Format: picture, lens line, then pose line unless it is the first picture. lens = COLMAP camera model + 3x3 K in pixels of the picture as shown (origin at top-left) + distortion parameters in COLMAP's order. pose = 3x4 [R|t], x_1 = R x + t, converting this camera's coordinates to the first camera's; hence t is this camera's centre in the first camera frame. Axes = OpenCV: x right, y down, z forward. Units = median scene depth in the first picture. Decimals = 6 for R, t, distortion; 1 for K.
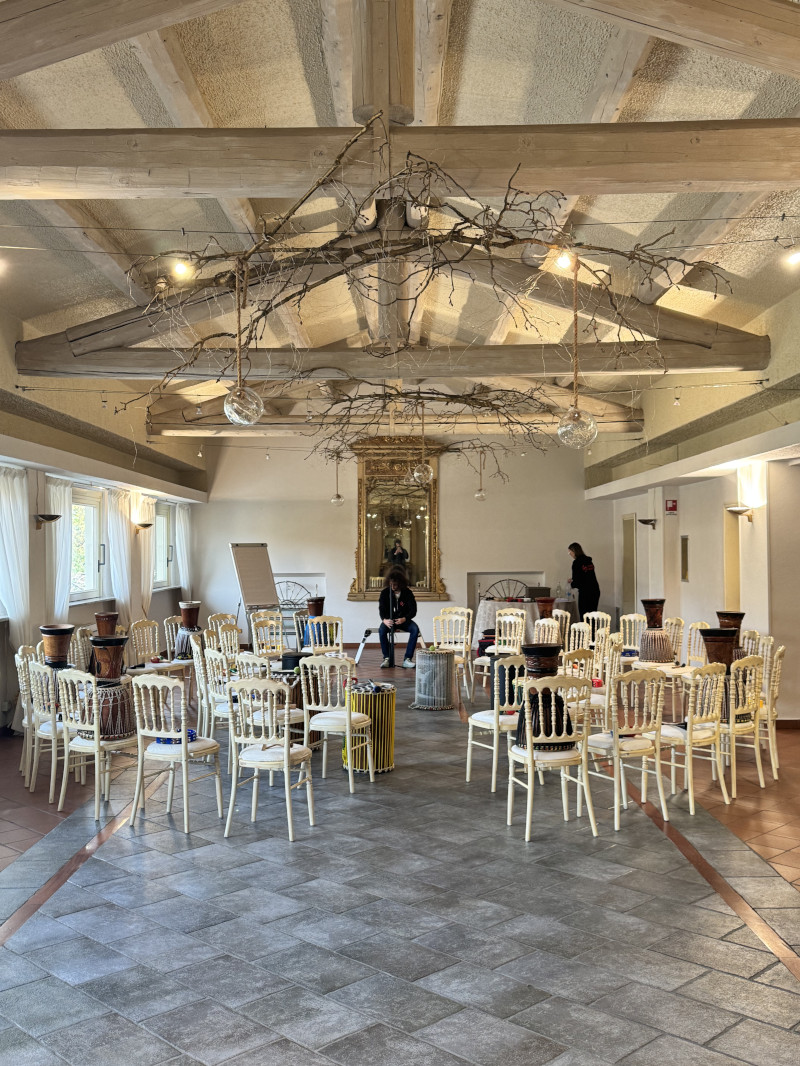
lens RADIAL K [[1063.5, 0, 400.0], [0, 1063.5, 533.0], [0, 0, 1]] dist [0.172839, -0.395900]
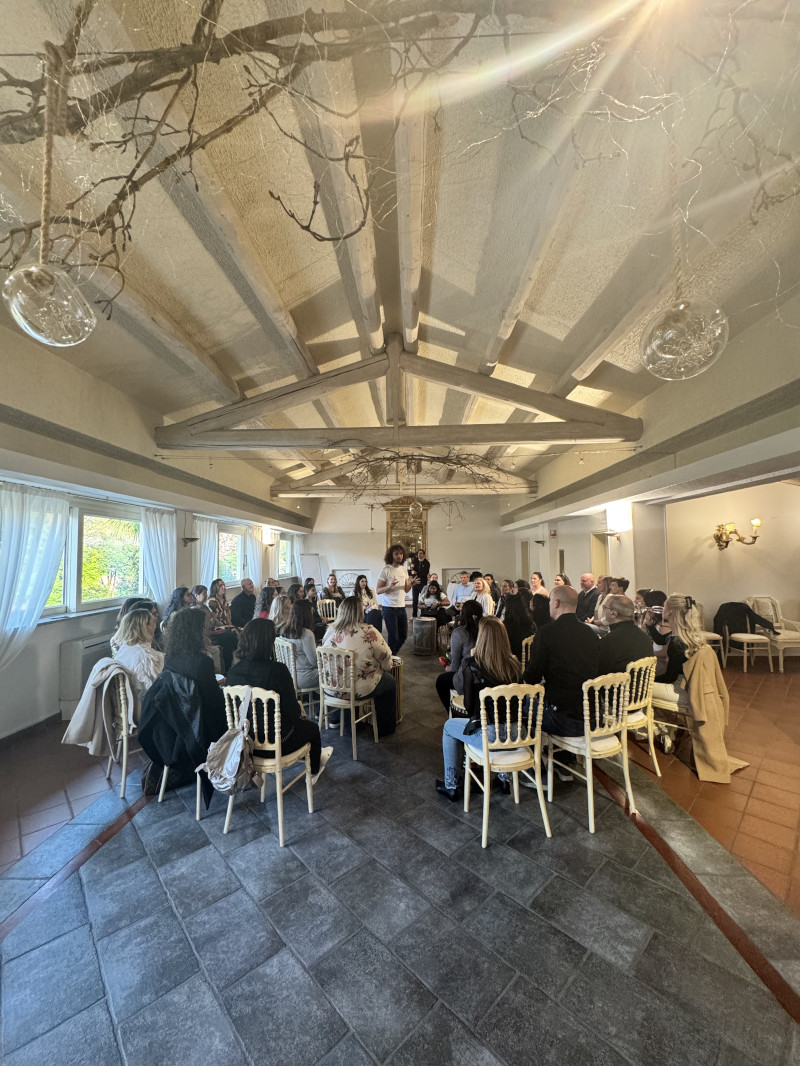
lens RADIAL K [[424.1, 0, 400.0], [0, 424.1, 533.0], [0, 0, 1]] dist [-0.001876, -0.000069]
pose [[0.999572, -0.004005, -0.028977, 0.014585], [0.002892, 0.999261, -0.038317, 0.001547], [0.029109, 0.038216, 0.998845, 0.346864]]
